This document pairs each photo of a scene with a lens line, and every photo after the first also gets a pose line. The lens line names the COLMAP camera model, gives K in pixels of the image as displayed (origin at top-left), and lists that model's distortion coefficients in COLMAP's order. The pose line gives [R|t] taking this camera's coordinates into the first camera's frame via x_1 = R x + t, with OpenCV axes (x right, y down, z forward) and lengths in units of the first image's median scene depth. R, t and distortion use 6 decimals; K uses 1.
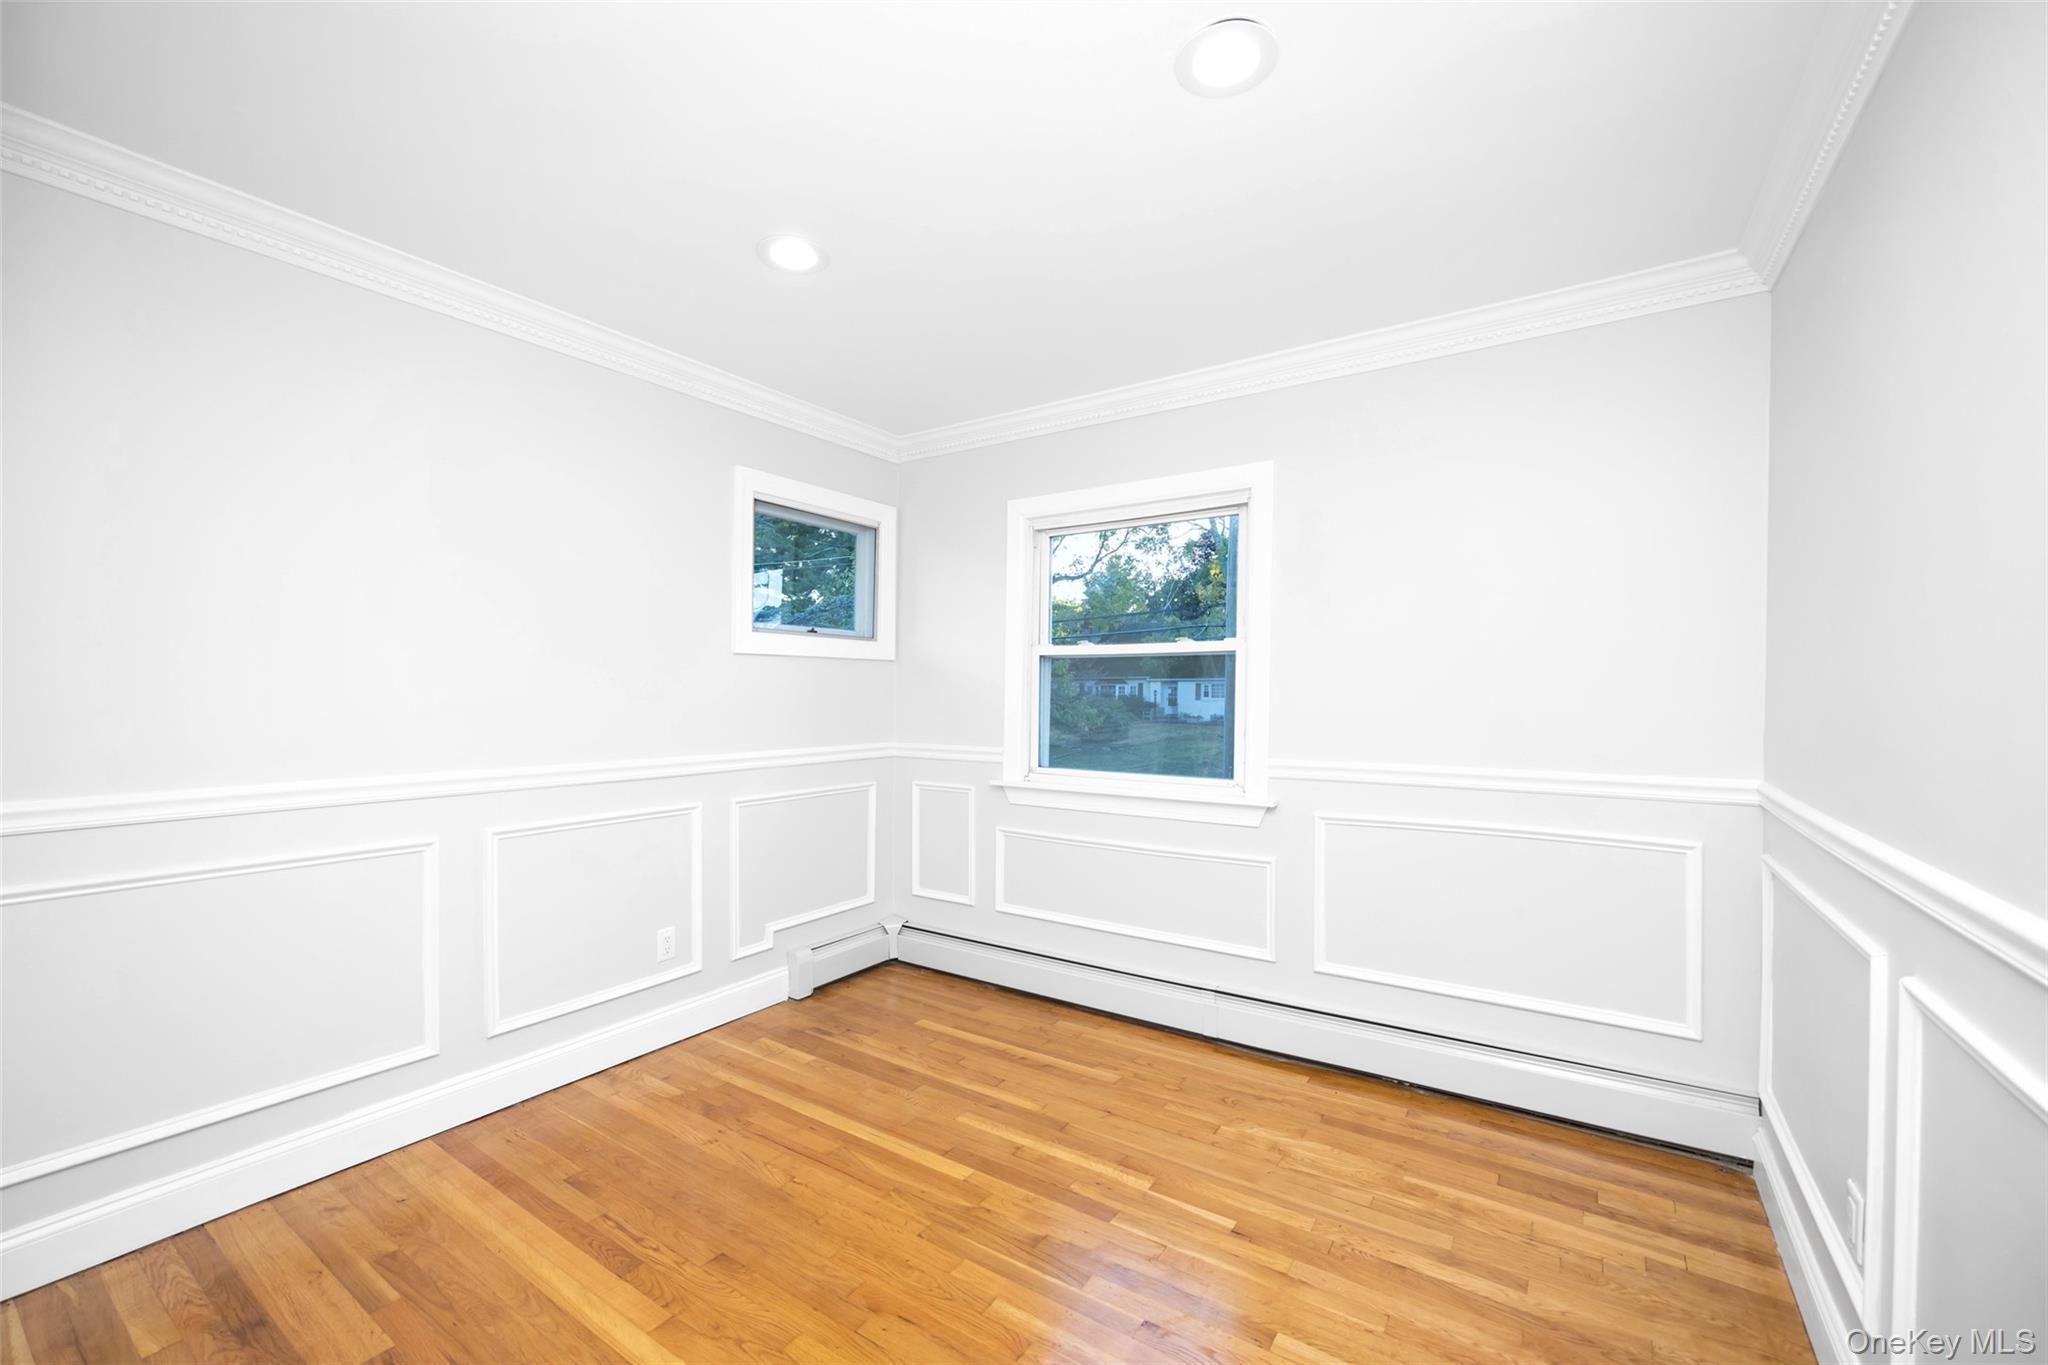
lens RADIAL K [[823.1, 0, 1021.0], [0, 823.1, 690.1], [0, 0, 1]] dist [-0.001324, 0.000100]
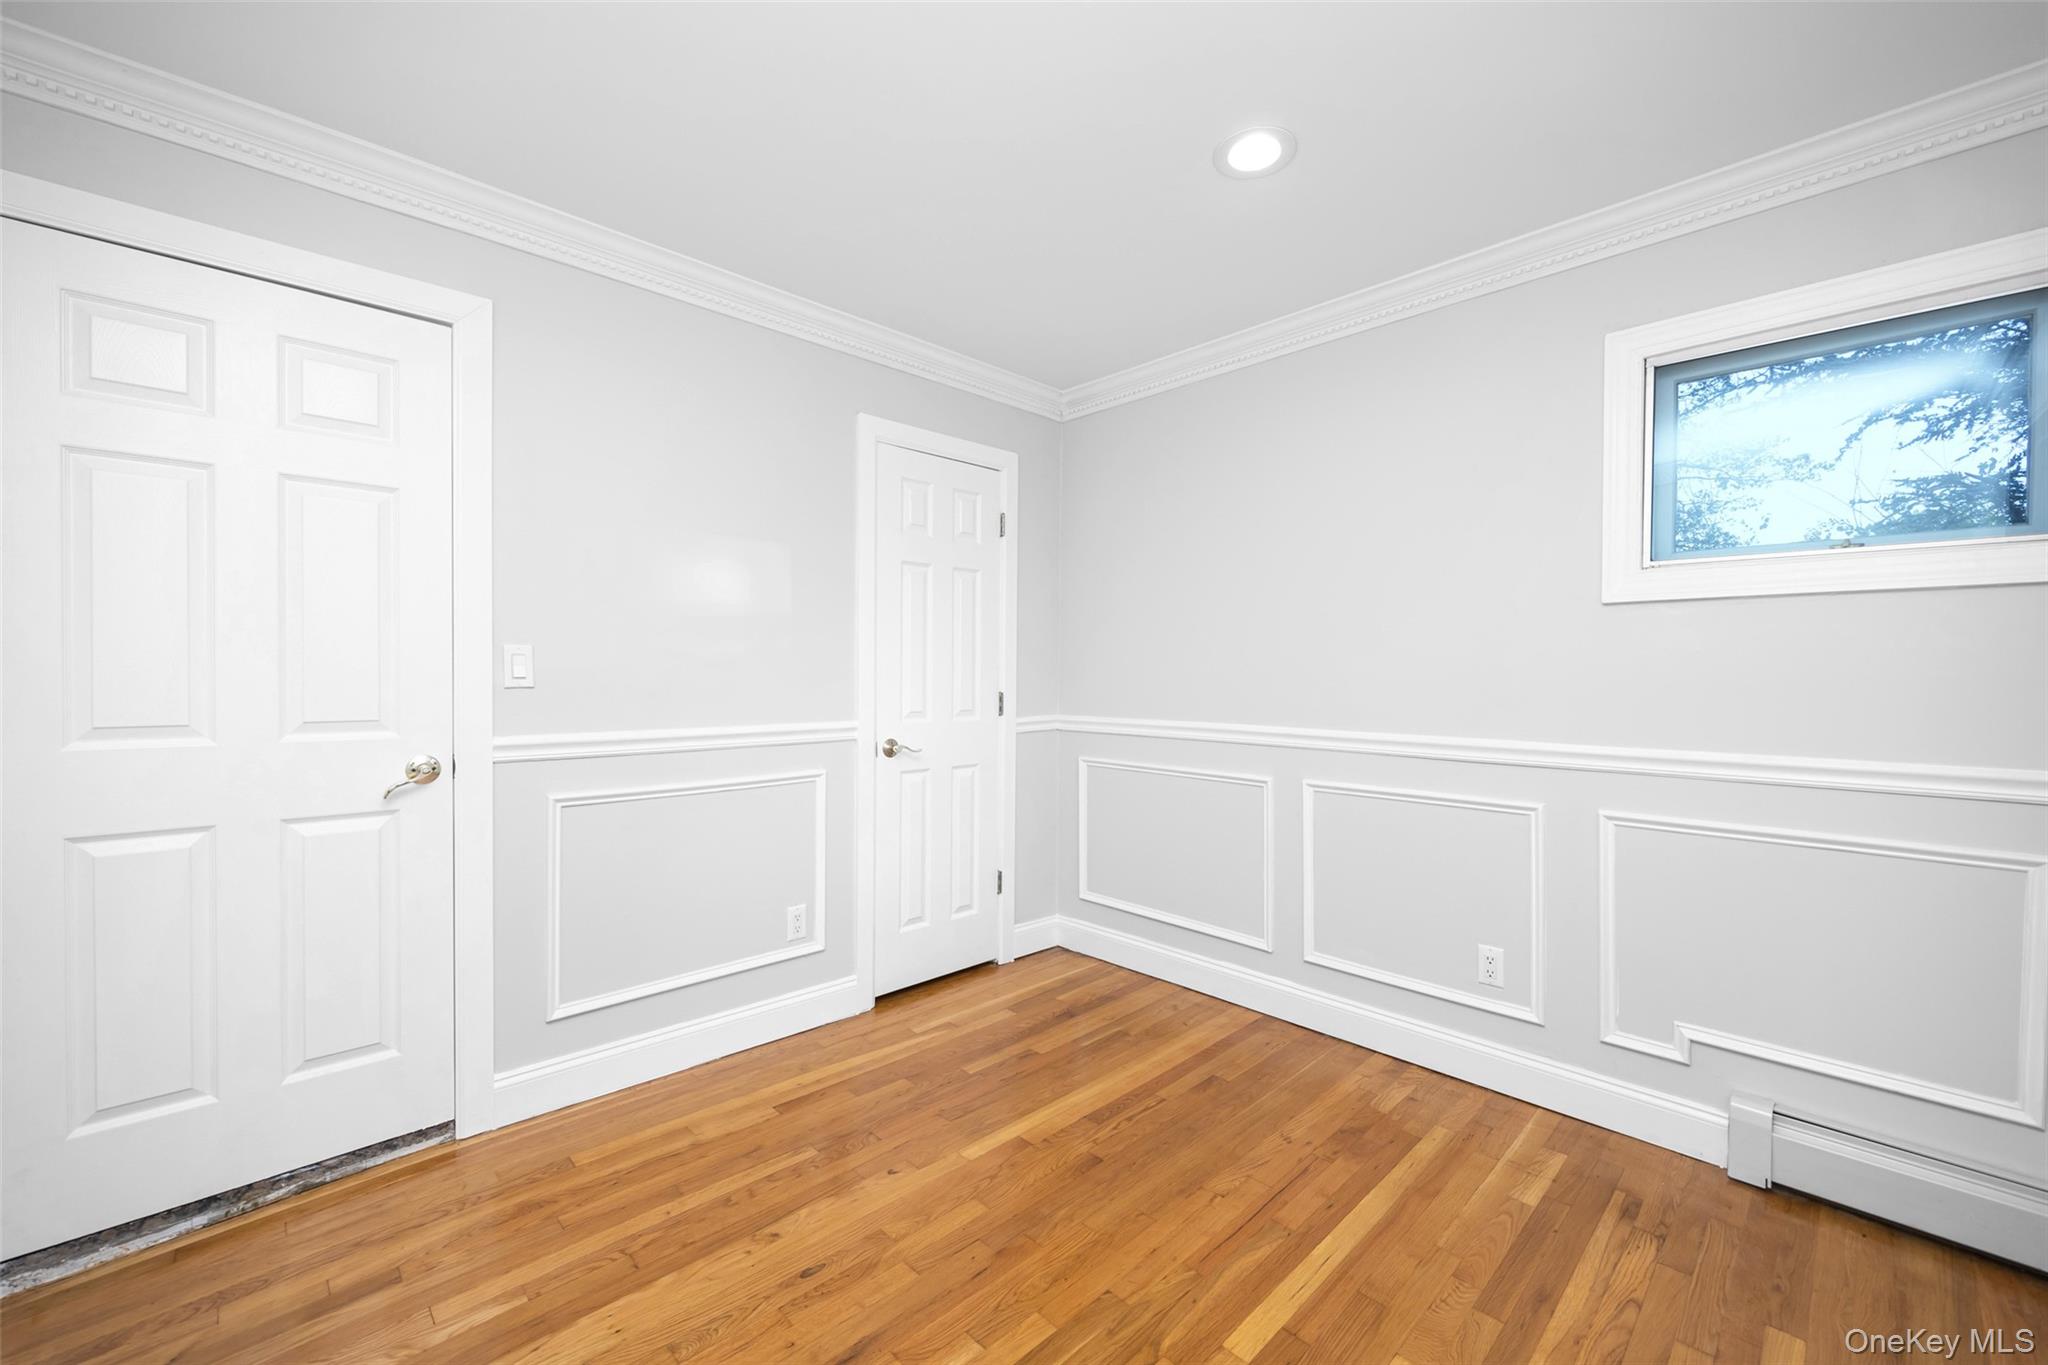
lens RADIAL K [[823.1, 0, 1021.0], [0, 823.1, 690.1], [0, 0, 1]] dist [-0.001324, 0.000100]
pose [[-0.212290, 0.017310, -0.977053, 0.571824], [-0.001726, 0.999835, 0.018089, 0.022796], [0.977205, 0.005527, -0.212225, 0.873764]]
